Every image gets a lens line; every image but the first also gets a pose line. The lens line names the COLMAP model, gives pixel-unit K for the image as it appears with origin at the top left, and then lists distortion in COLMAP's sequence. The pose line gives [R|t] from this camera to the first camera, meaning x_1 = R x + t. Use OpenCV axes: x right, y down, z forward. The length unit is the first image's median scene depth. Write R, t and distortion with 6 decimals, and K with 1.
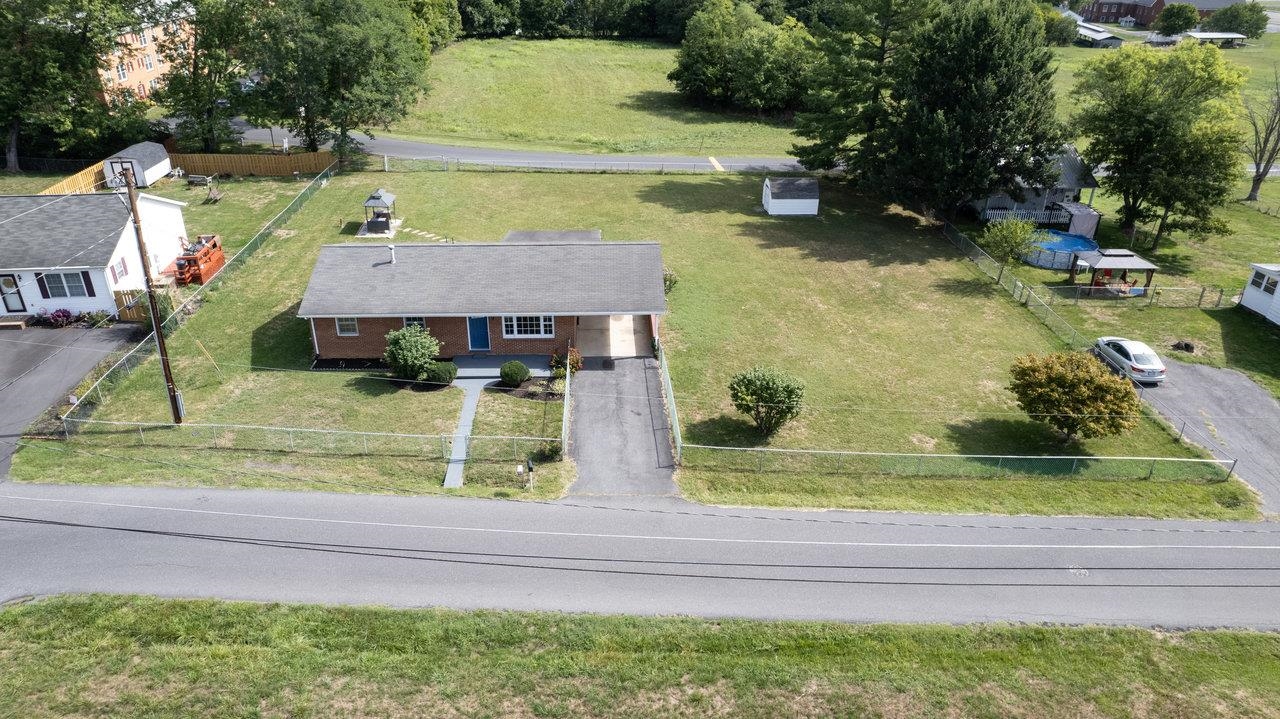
lens RADIAL K [[861.4, 0, 614.1], [0, 861.4, 337.9], [0, 0, 1]] dist [-0.074649, 0.062454]
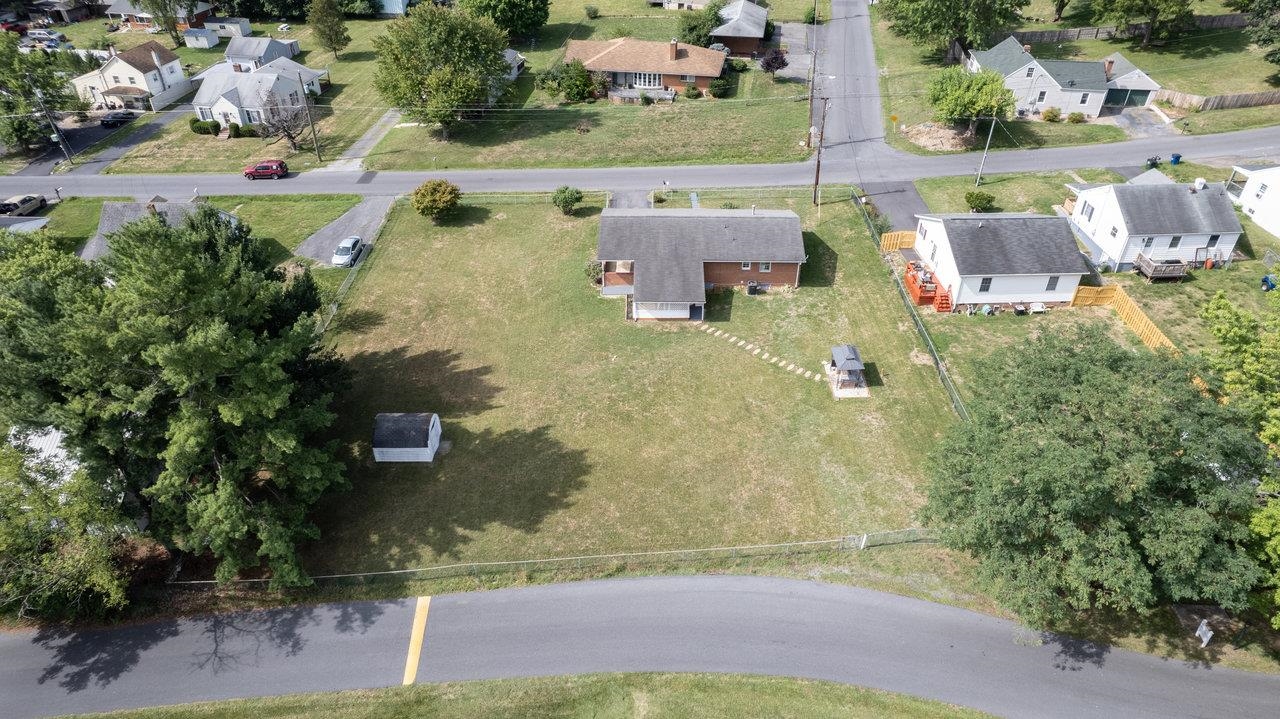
lens RADIAL K [[822.0, 0, 641.0], [0, 822.0, 363.8], [0, 0, 1]] dist [-0.072179, 0.061557]
pose [[-0.999561, -0.012847, 0.026699, -0.076695], [0.017655, 0.465423, 0.884912, -1.450465], [-0.023795, 0.884995, -0.464992, 2.074198]]
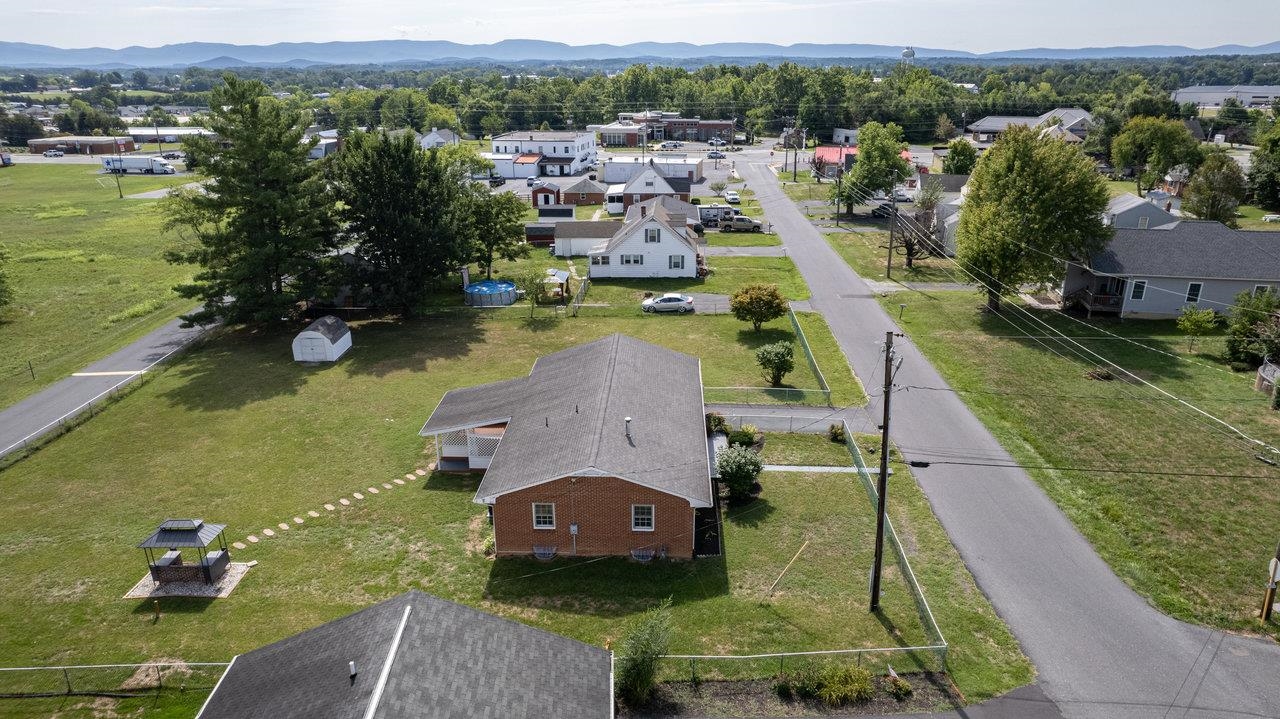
lens RADIAL K [[822.0, 0, 641.0], [0, 822.0, 363.8], [0, 0, 1]] dist [-0.072179, 0.061557]
pose [[0.047461, -0.347762, 0.936381, -1.044458], [0.442451, 0.847775, 0.292429, -0.401415], [-0.895536, 0.400424, 0.194104, 0.794669]]
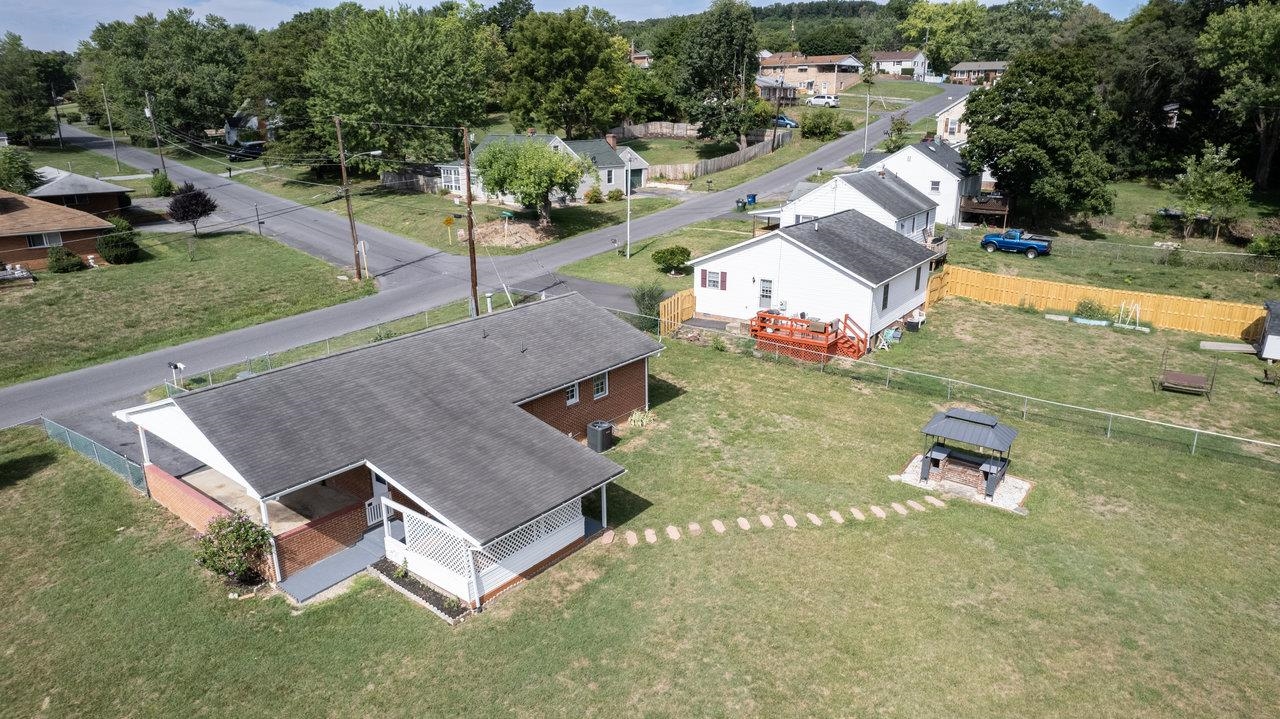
lens RADIAL K [[822.0, 0, 641.0], [0, 822.0, 363.8], [0, 0, 1]] dist [-0.072179, 0.061557]
pose [[-0.629947, 0.239850, -0.738674, 0.251569], [-0.337588, 0.771997, 0.538568, -0.532560], [0.699429, 0.588637, -0.405346, 1.462718]]
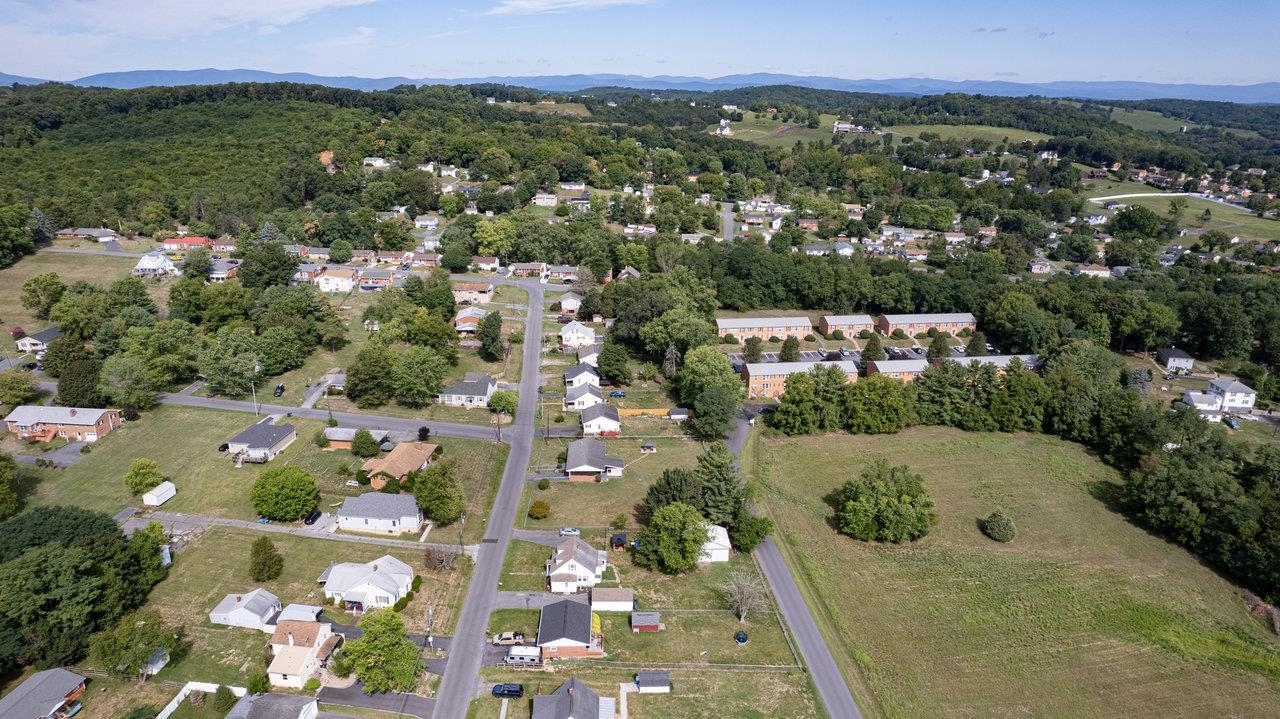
lens RADIAL K [[822.0, 0, 641.0], [0, 822.0, 363.8], [0, 0, 1]] dist [-0.072179, 0.061557]
pose [[0.023101, 0.318671, -0.947584, 4.491721], [-0.442741, 0.853083, 0.276097, -2.120644], [0.896352, 0.413156, 0.160796, 0.296903]]
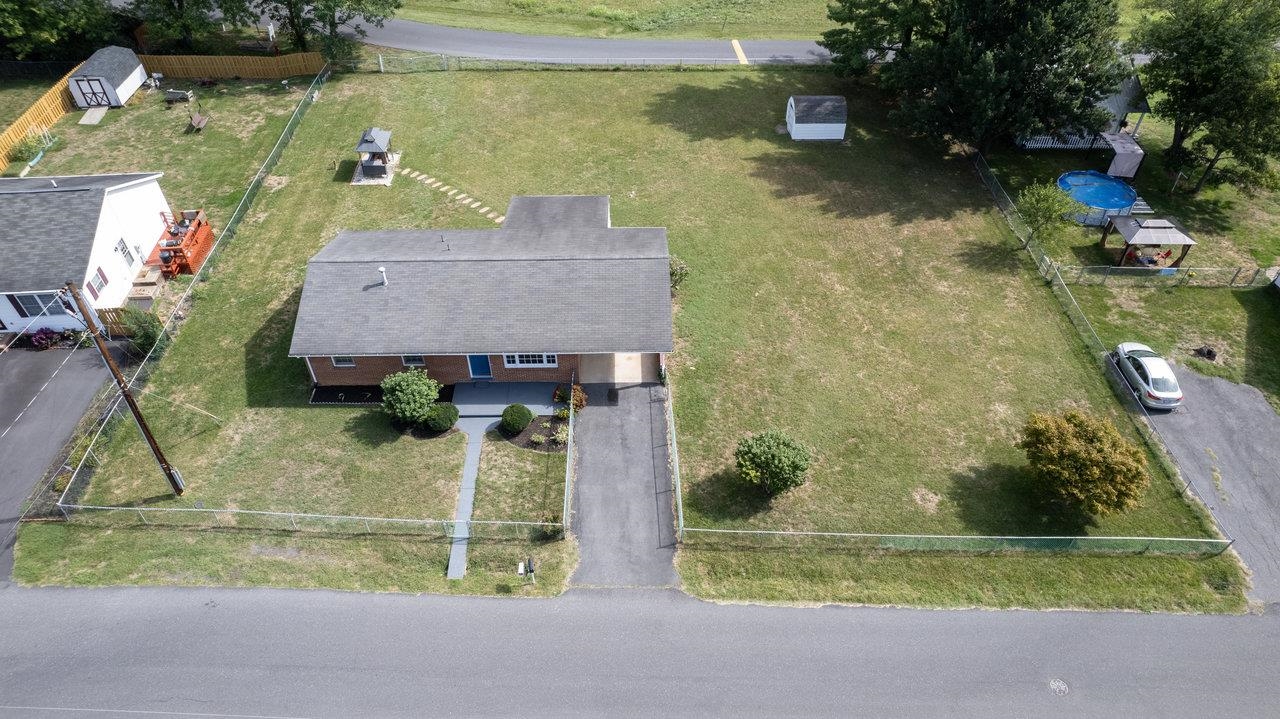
lens RADIAL K [[822.0, 0, 641.0], [0, 822.0, 363.8], [0, 0, 1]] dist [-0.072179, 0.061557]
pose [[0.999998, 0.000643, 0.001812, 0.022123], [-0.001154, 0.954476, 0.298286, -0.273634], [-0.001538, -0.298288, 0.954475, 0.116656]]
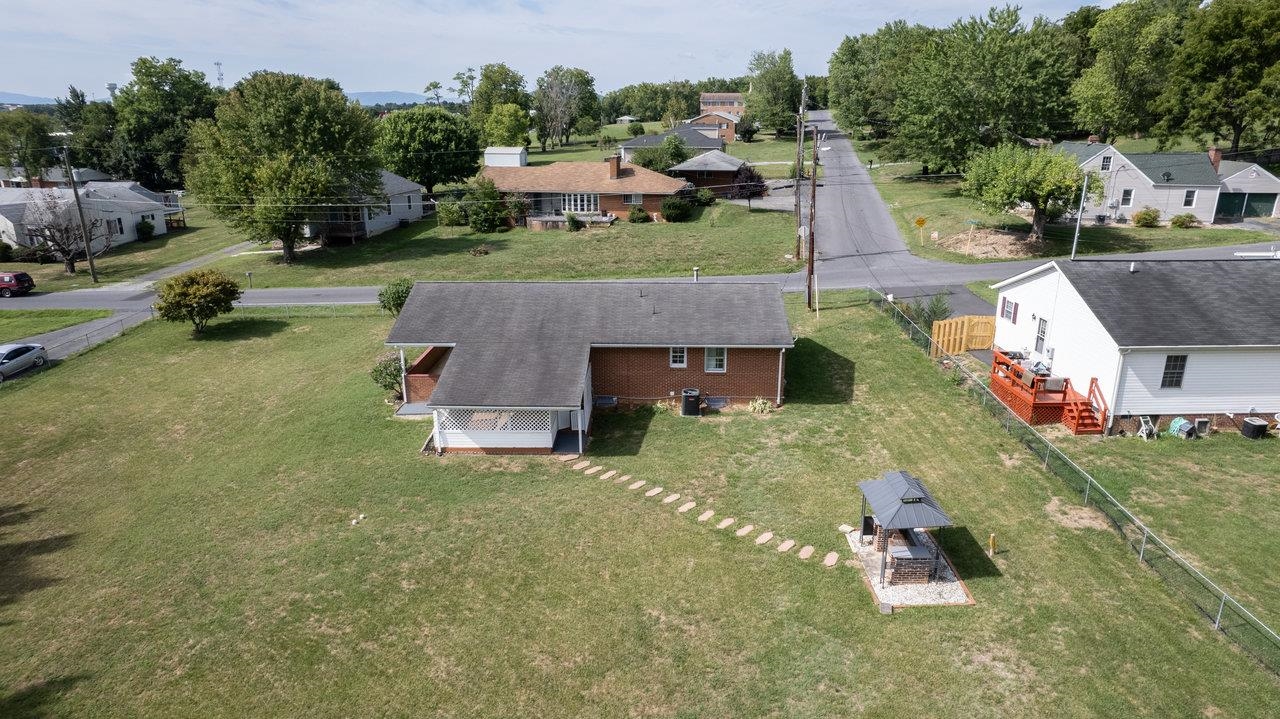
lens RADIAL K [[822.0, 0, 641.0], [0, 822.0, 363.8], [0, 0, 1]] dist [-0.072179, 0.061557]
pose [[-0.999187, -0.006915, 0.039708, -0.234360], [0.022348, 0.724816, 0.688580, -0.671669], [-0.033543, 0.688908, -0.724072, 1.749982]]
